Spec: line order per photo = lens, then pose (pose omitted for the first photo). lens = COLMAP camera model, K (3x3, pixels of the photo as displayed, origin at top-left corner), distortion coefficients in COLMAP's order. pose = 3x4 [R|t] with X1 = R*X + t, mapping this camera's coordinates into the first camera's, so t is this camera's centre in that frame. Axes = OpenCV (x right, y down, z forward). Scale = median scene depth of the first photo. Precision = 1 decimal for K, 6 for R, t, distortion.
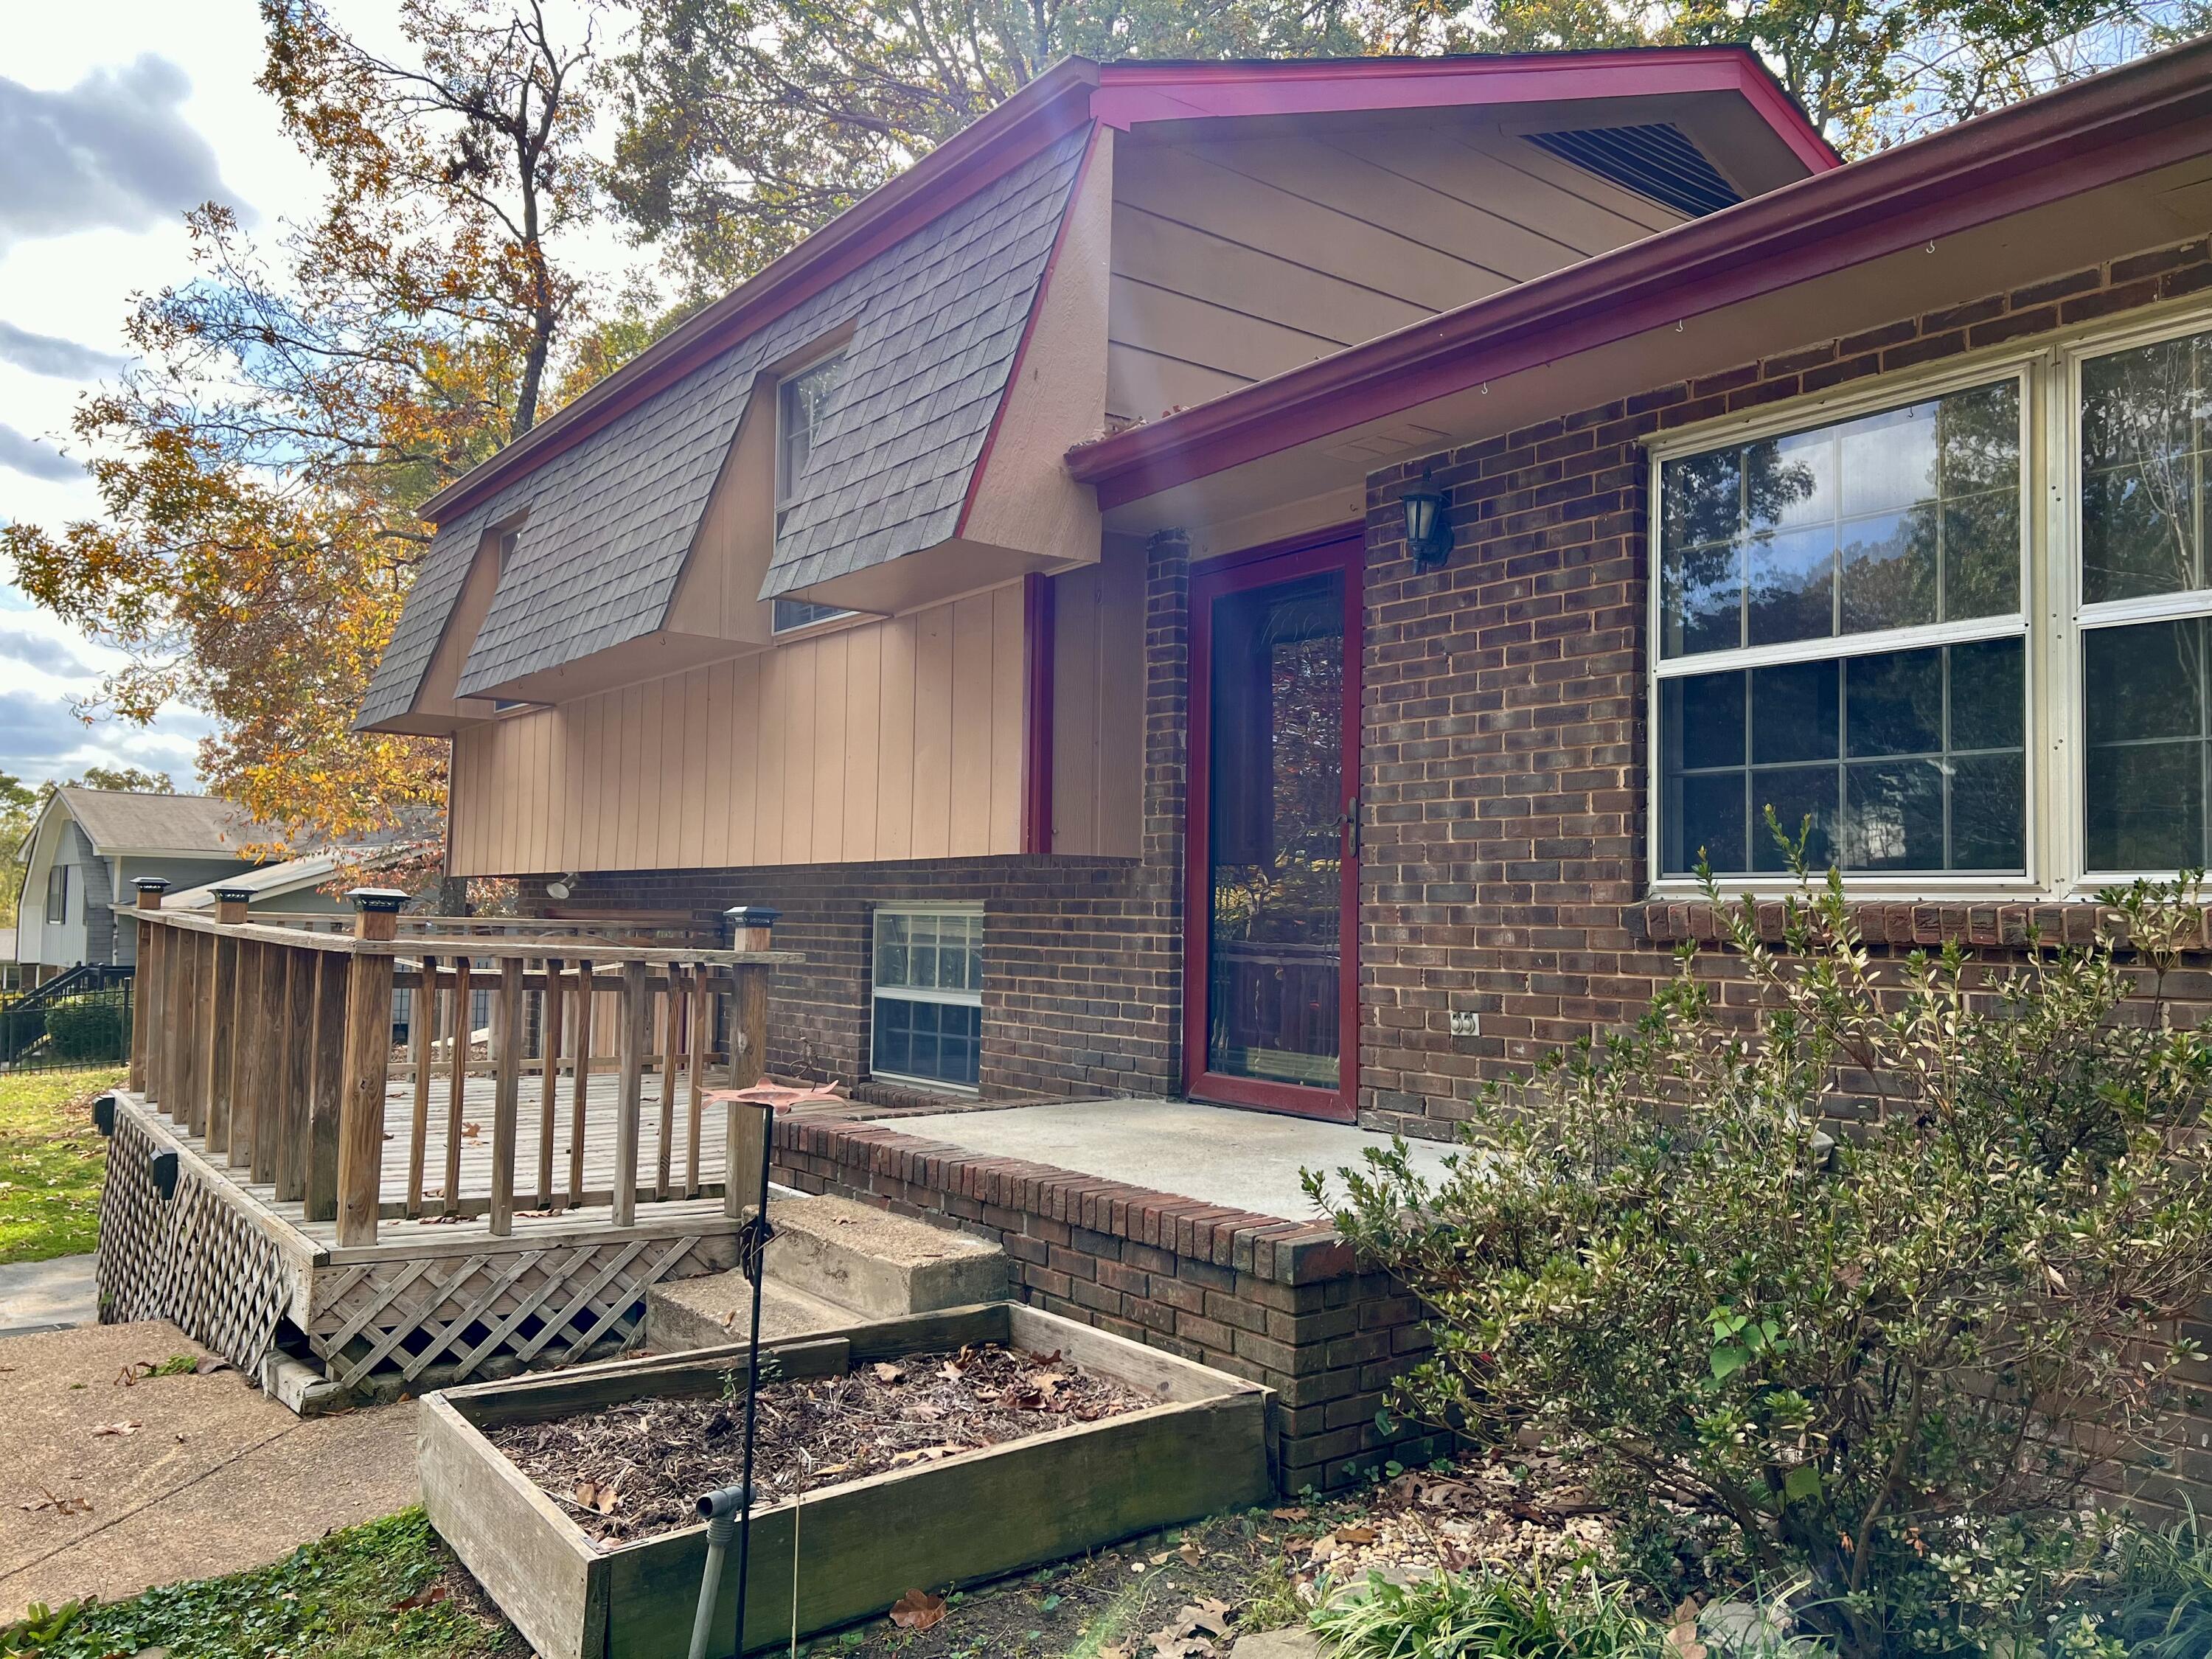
lens RADIAL K [[1644.4, 0, 1106.0], [0, 1644.4, 829.5], [0, 0, 1]] dist [0.092863, -0.168765]
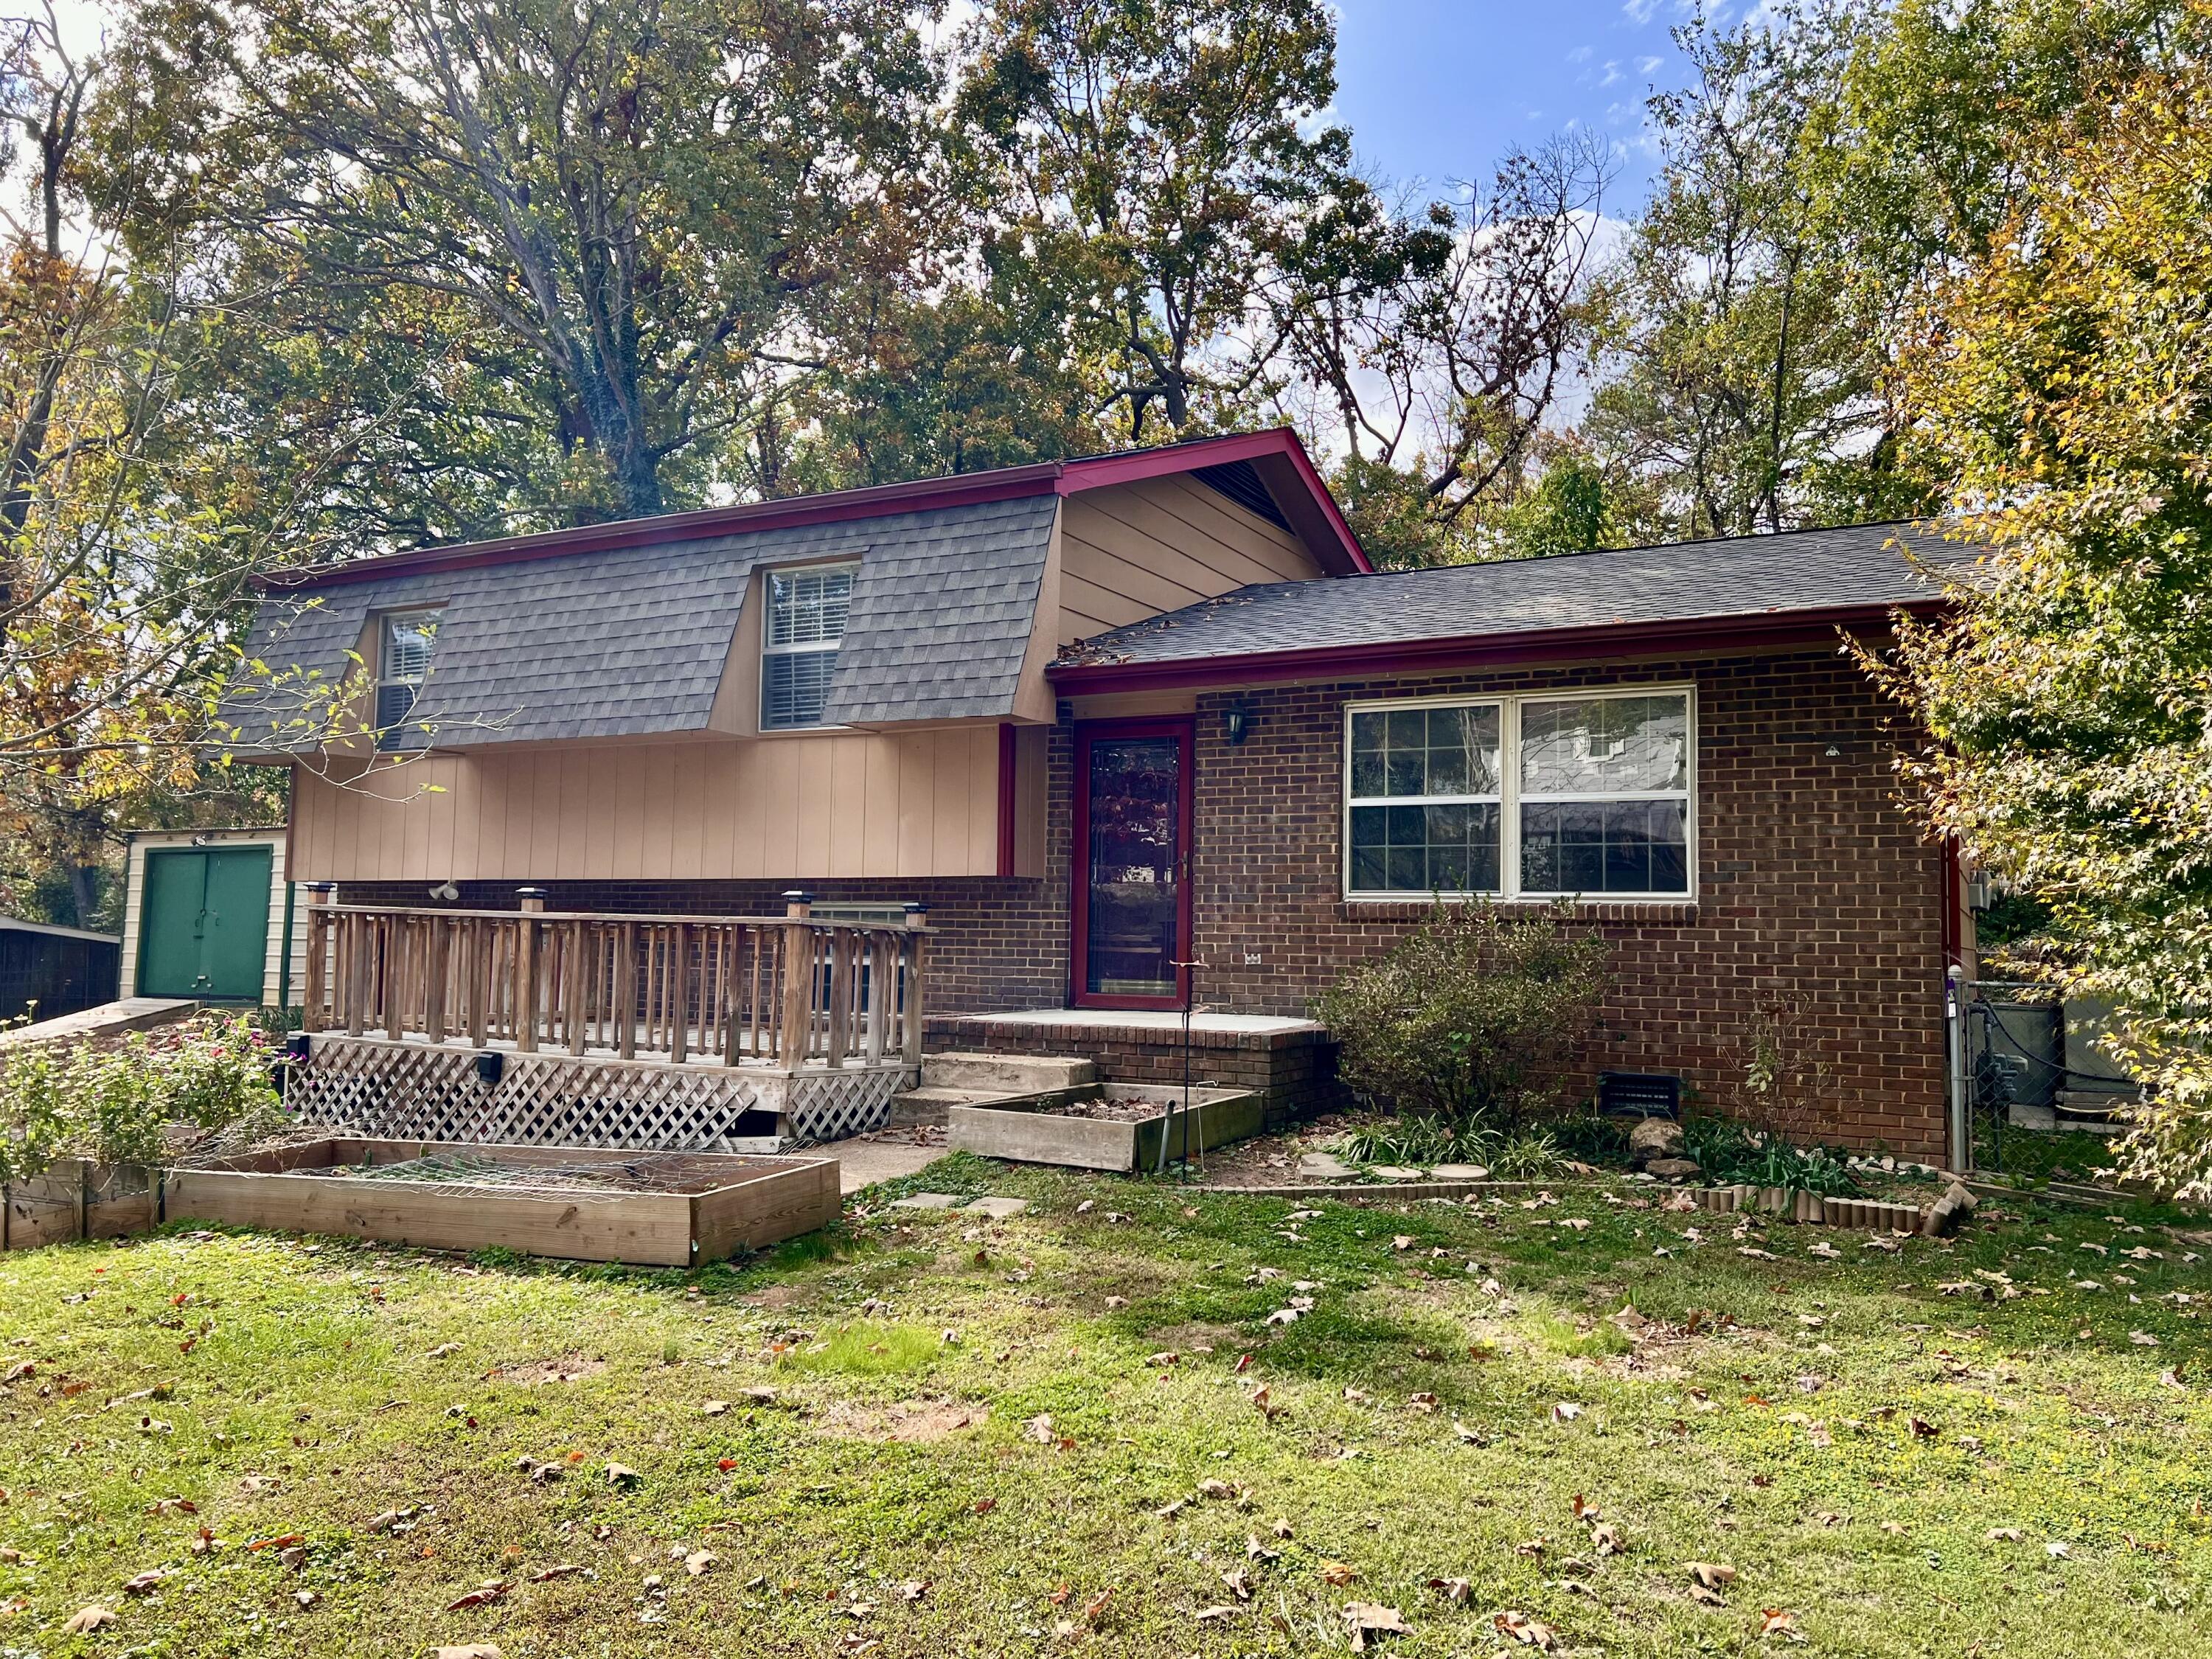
lens RADIAL K [[1662.9, 0, 1106.0], [0, 1662.9, 829.5], [0, 0, 1]] dist [0.100064, -0.136752]
pose [[0.907373, 0.022960, 0.419698, -0.867108], [-0.021197, 0.999736, -0.008865, -0.027677], [-0.419791, -0.000852, 0.907620, -0.886585]]
